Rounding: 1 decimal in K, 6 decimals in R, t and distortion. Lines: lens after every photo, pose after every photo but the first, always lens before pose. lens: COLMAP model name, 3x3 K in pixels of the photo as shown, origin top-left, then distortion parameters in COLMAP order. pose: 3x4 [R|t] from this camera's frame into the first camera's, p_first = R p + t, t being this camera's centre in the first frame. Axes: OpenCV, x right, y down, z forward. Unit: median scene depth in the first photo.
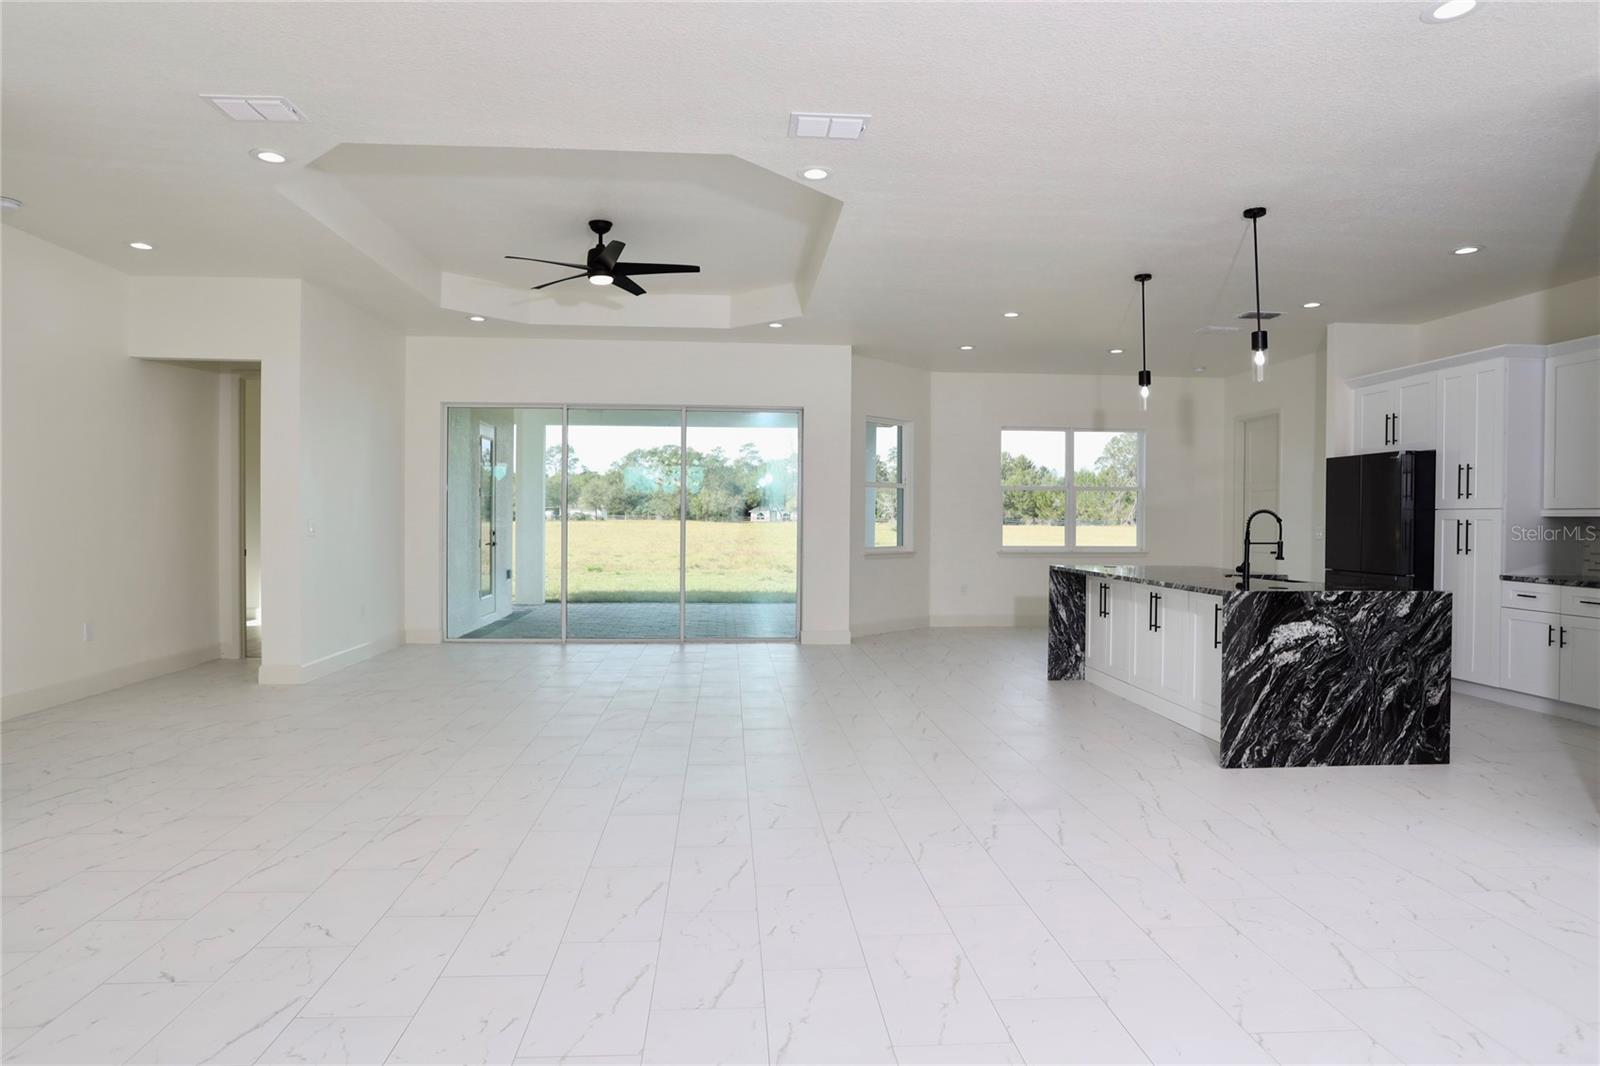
lens RADIAL K [[941.5, 0, 800.0], [0, 941.5, 533.0], [0, 0, 1]] dist [-0.057408, 0.058160]
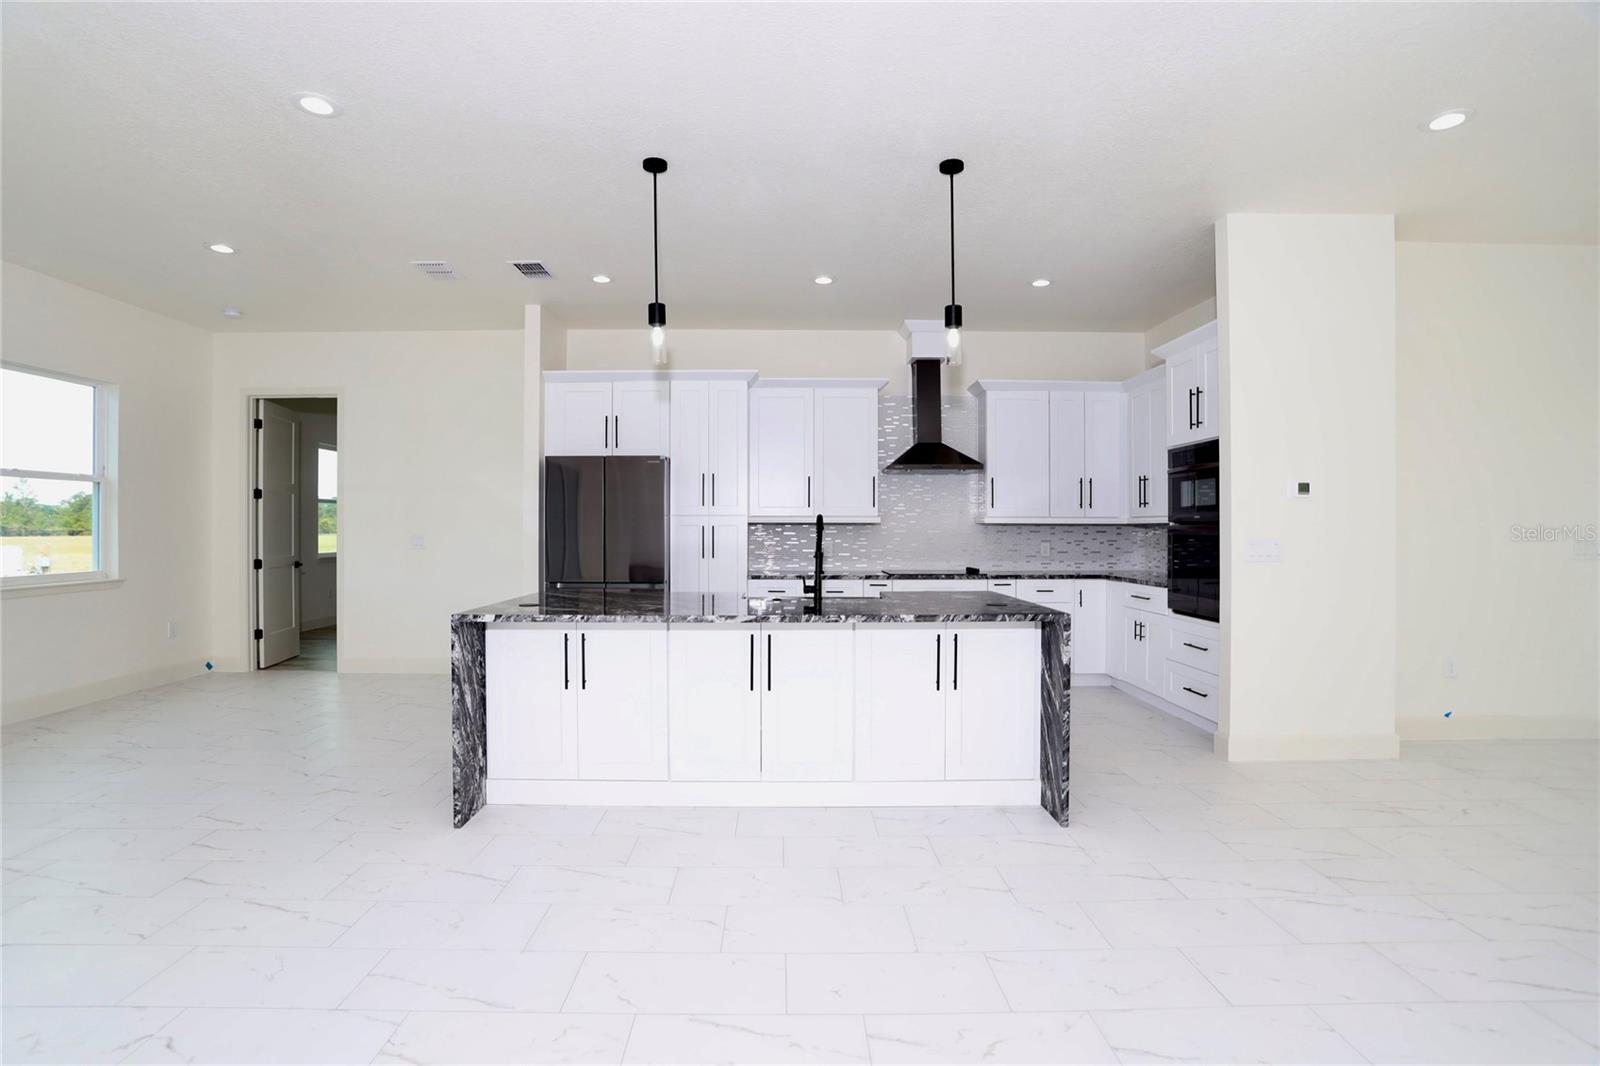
lens RADIAL K [[777.8, 0, 787.3], [0, 777.8, 527.8], [0, 0, 1]] dist [-0.074338, 0.033546]
pose [[0.073609, -0.007740, 0.997257, -0.169004], [0.016478, 0.999843, 0.006544, -0.016311], [-0.997151, 0.015951, 0.073725, 0.844990]]
